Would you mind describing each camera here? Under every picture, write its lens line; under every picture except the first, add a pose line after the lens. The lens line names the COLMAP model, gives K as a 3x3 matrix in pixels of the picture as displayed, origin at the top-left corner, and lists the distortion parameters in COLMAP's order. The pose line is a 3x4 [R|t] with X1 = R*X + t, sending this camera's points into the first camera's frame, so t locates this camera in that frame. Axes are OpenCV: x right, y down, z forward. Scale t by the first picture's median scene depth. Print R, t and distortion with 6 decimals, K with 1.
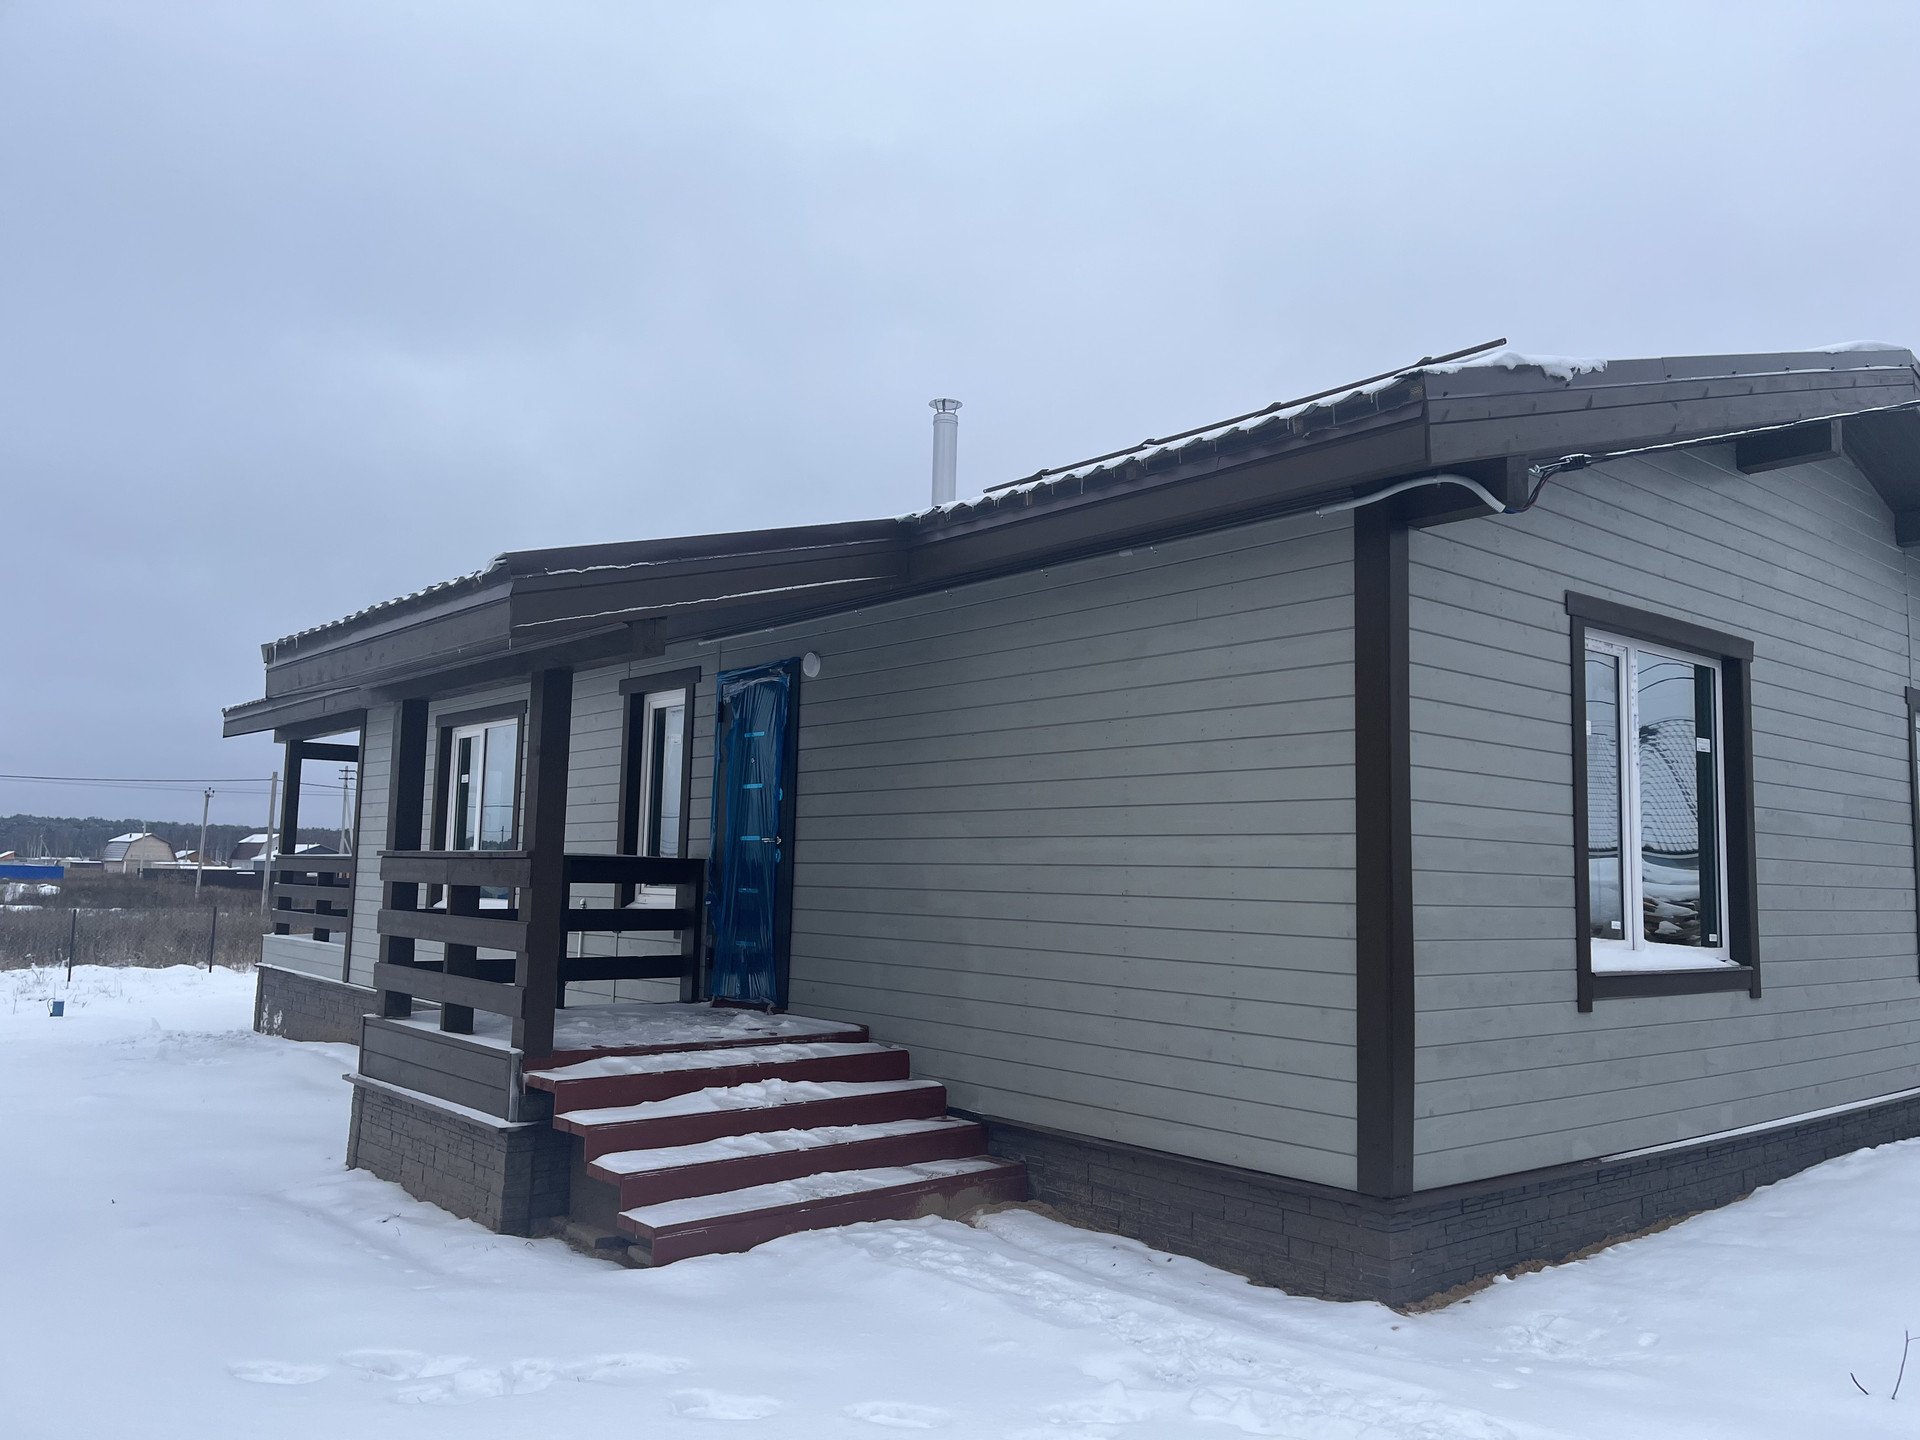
lens RADIAL K [[1476.2, 0, 960.0], [0, 1476.2, 720.0], [0, 0, 1]] dist [0.087510, -0.085841]
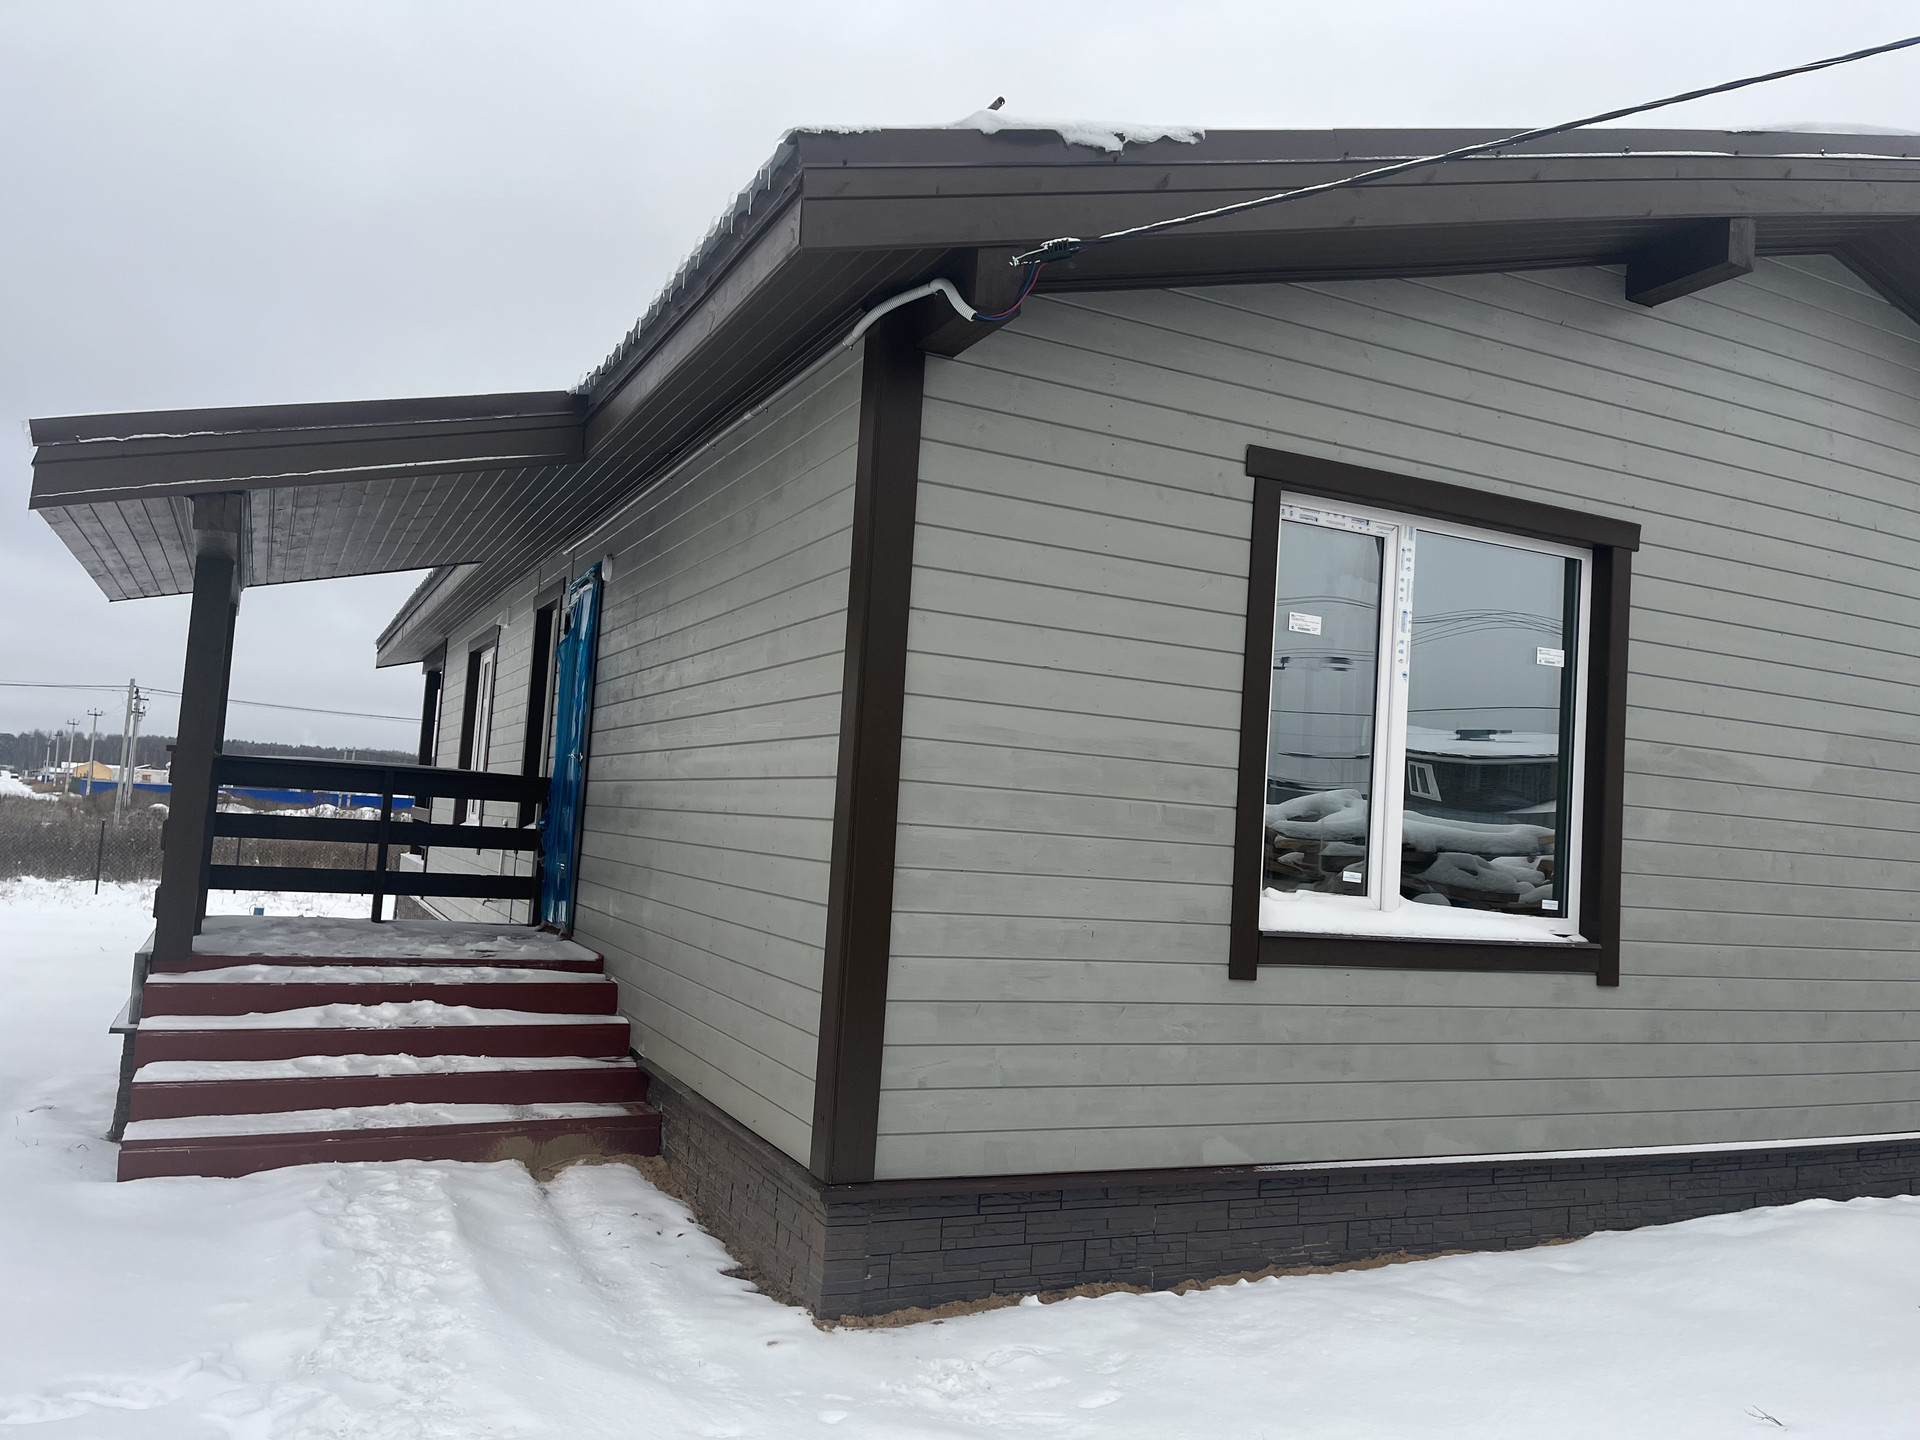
lens RADIAL K [[1459.6, 0, 970.5], [0, 1459.6, 712.9], [0, 0, 1]] dist [0.081800, -0.106262]
pose [[0.965458, 0.020885, -0.259720, 0.469852], [-0.016528, 0.999684, 0.018948, 0.041860], [0.260033, -0.014000, 0.965498, 0.216451]]
